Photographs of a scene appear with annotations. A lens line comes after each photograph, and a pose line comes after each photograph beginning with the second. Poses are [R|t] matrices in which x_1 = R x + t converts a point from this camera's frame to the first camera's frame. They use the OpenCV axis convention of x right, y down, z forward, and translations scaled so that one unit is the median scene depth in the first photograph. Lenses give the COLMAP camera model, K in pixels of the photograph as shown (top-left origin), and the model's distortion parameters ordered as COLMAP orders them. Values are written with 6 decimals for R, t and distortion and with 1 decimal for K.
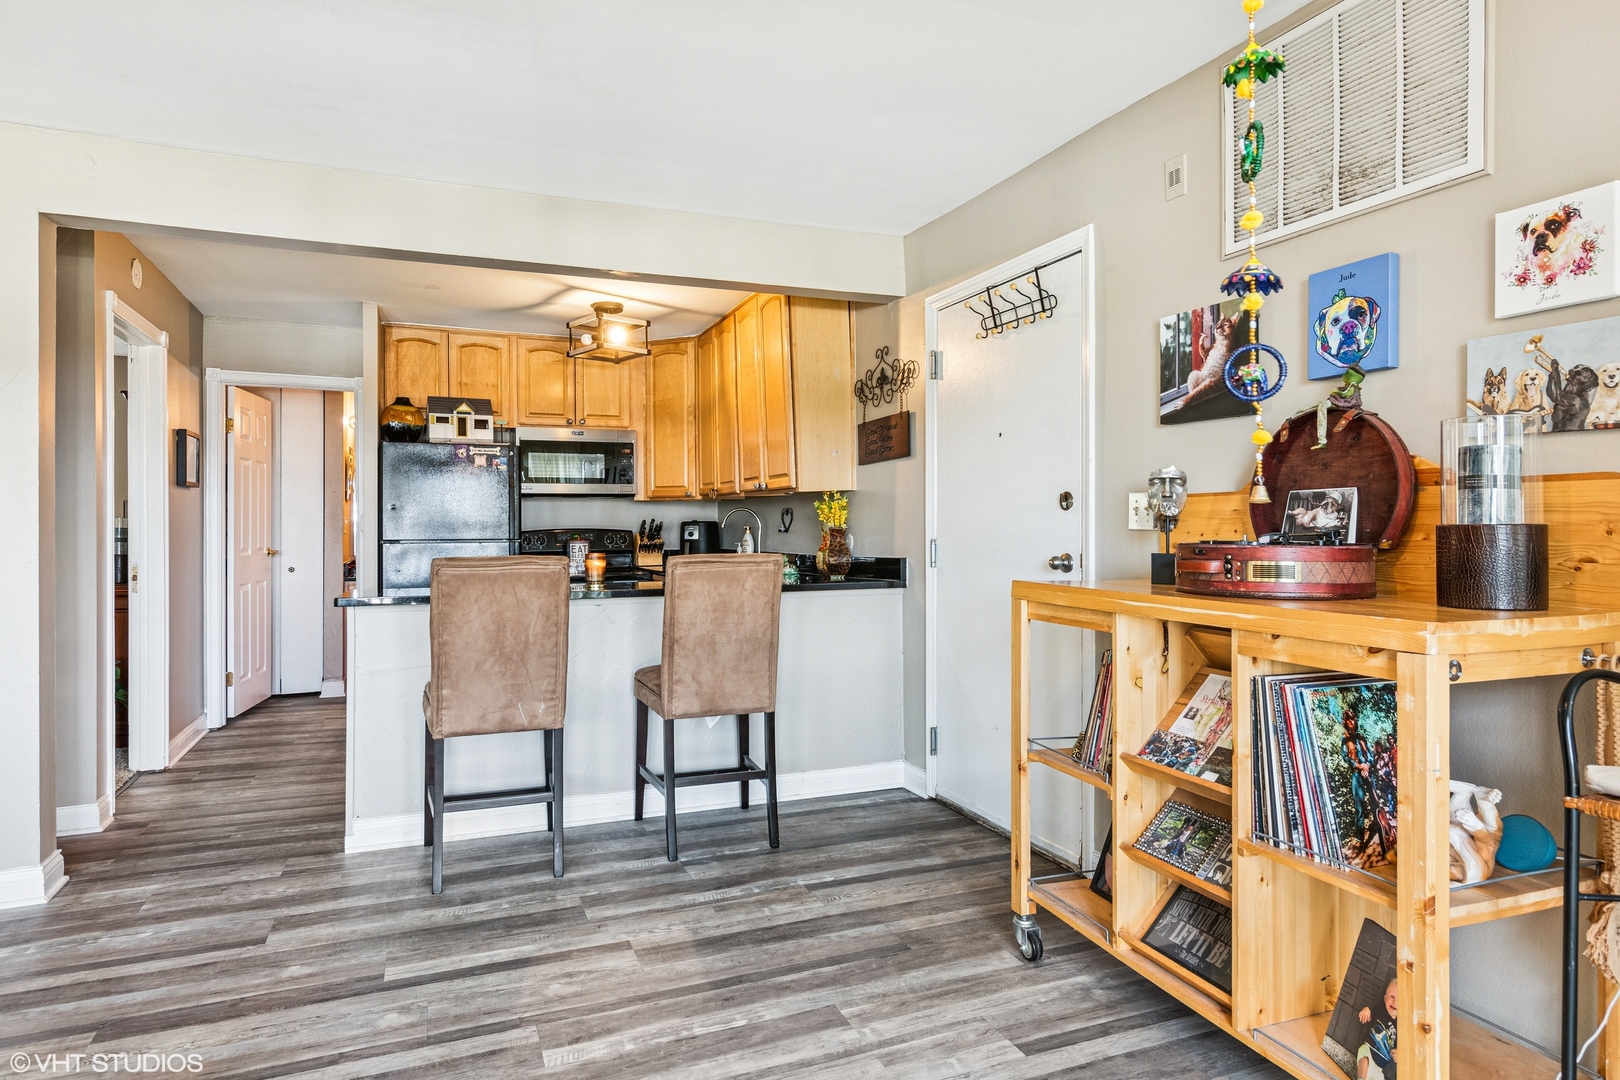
lens RADIAL K [[922.6, 0, 802.6], [0, 922.6, 529.3], [0, 0, 1]] dist [-0.003153, 0.000214]
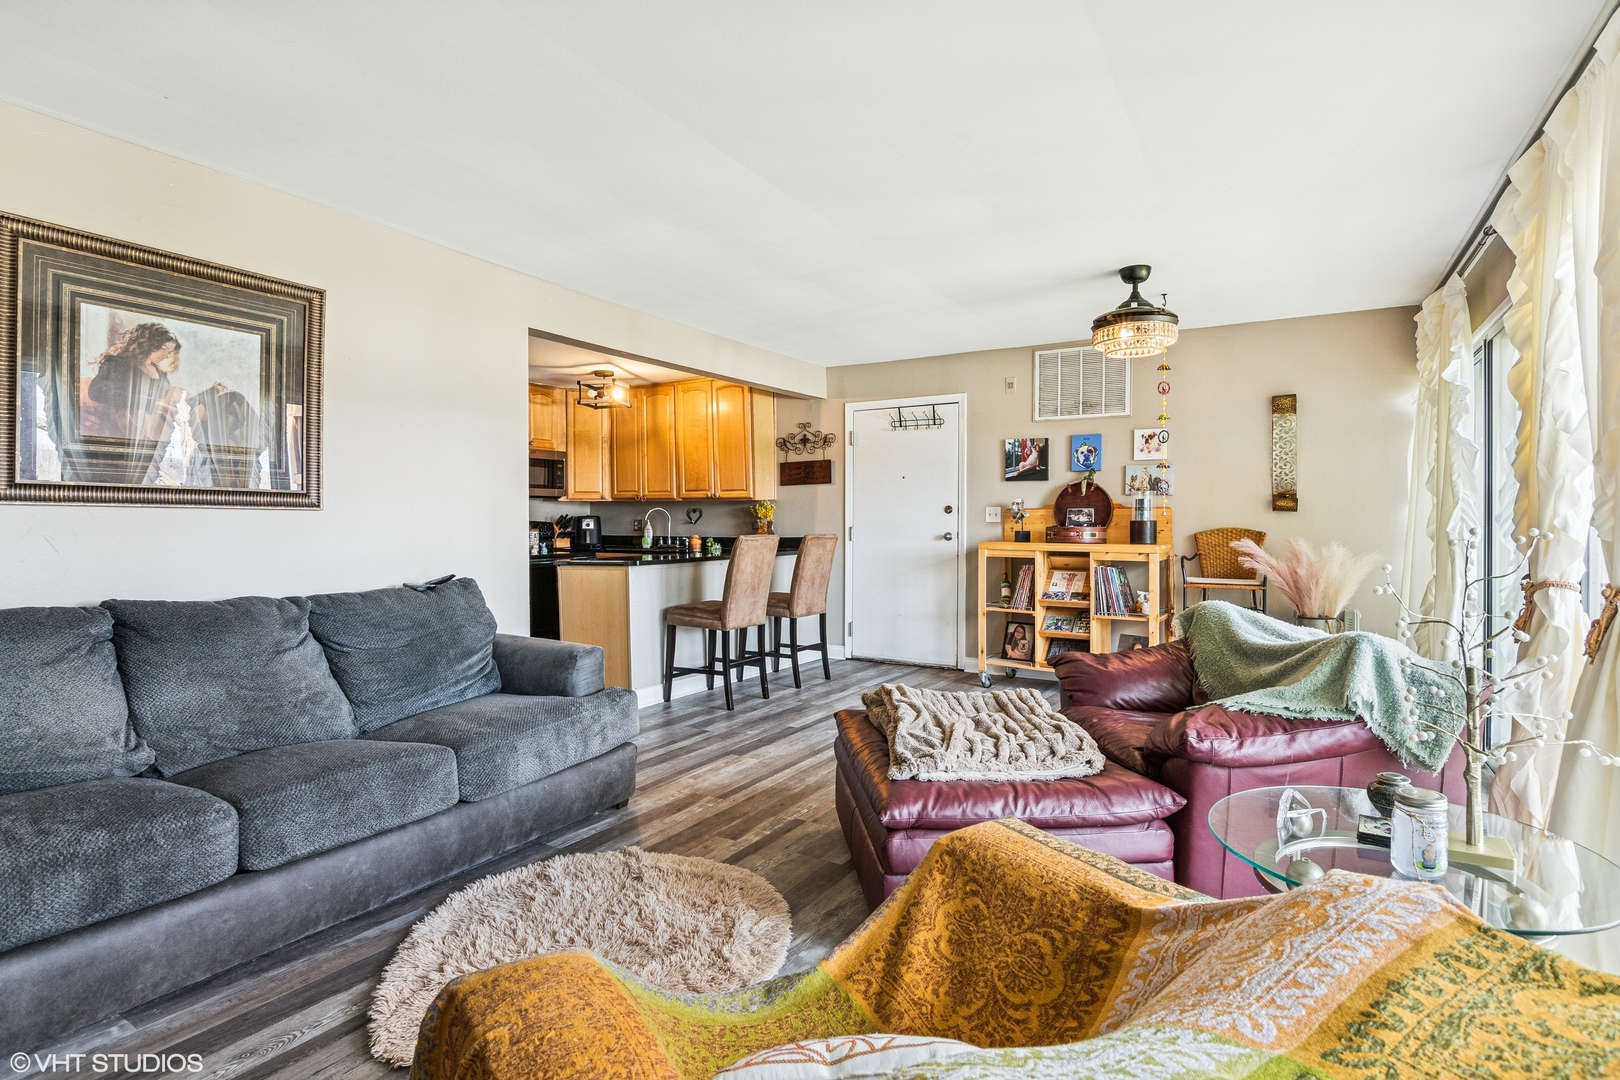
lens RADIAL K [[802.6, 0, 807.3], [0, 802.6, 533.3], [0, 0, 1]] dist [-0.013444, -0.004992]
pose [[0.809266, -0.004905, 0.587422, -1.119946], [-0.002129, 0.999934, 0.011283, 0.006377], [-0.587439, -0.010382, 0.809202, -0.393744]]
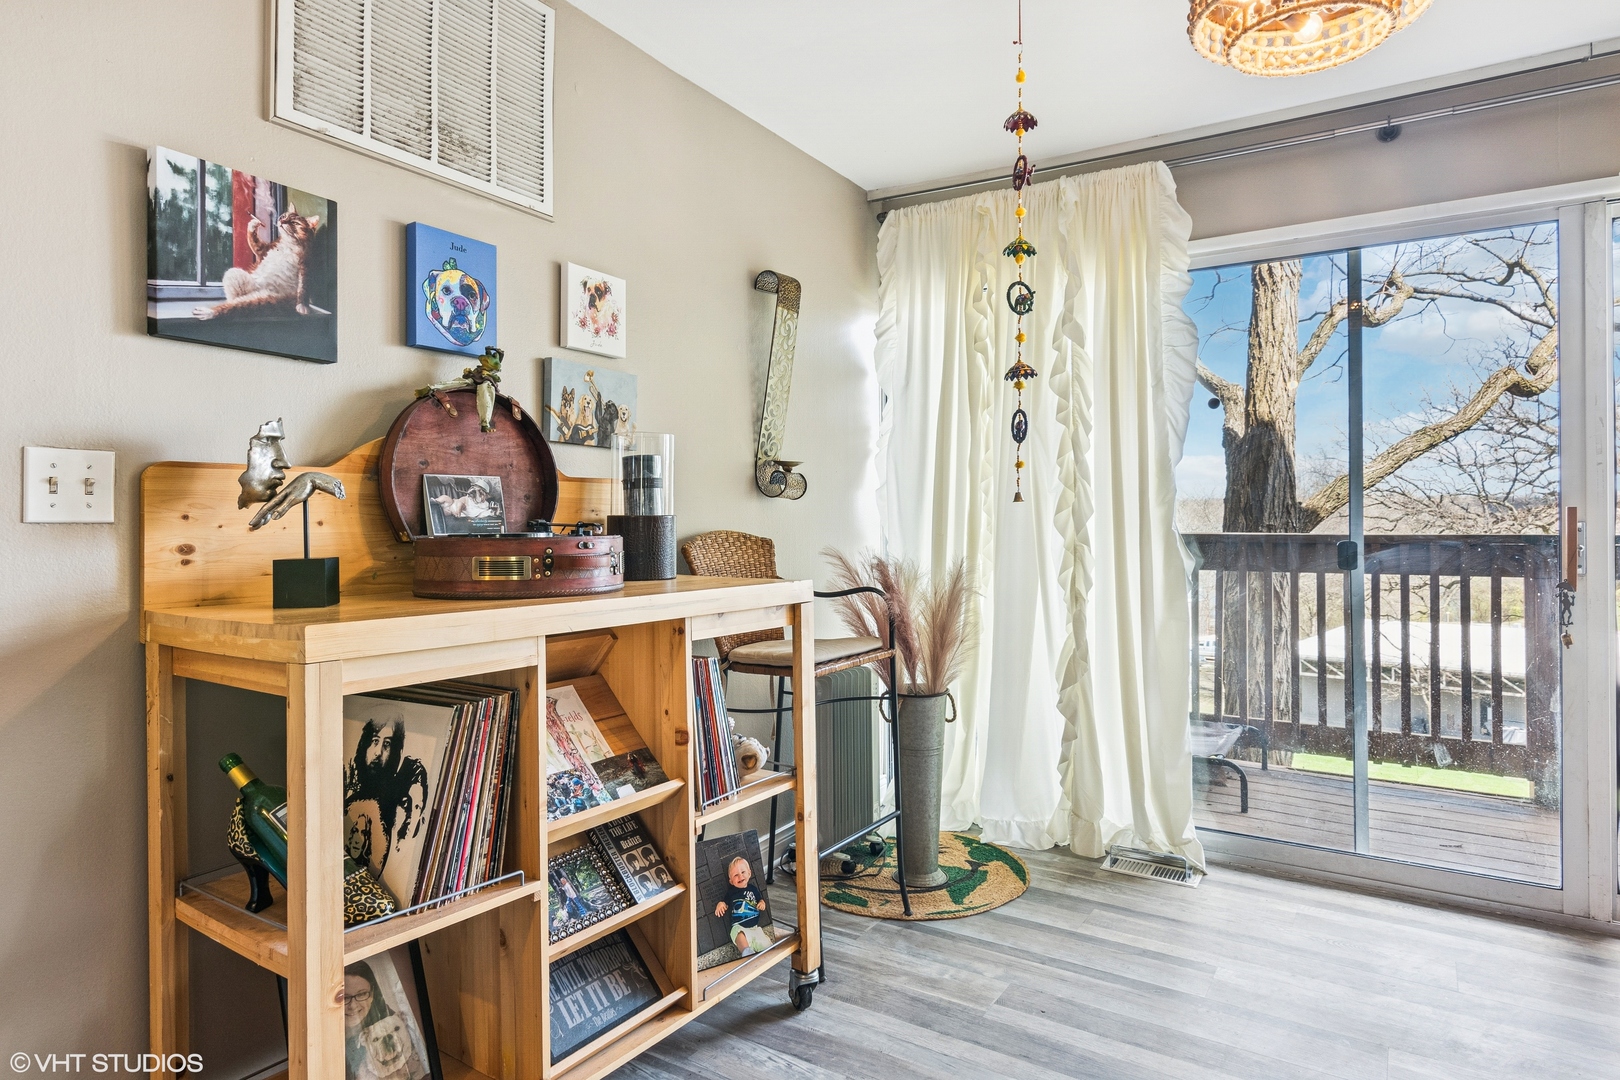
lens RADIAL K [[922.6, 0, 807.9], [0, 922.6, 511.7], [0, 0, 1]] dist [-0.003153, 0.000214]
pose [[-0.574237, 0.009722, 0.818631, -0.242912], [0.004848, 0.999952, -0.008475, 0.000951], [-0.818675, -0.000898, -0.574257, 0.816720]]
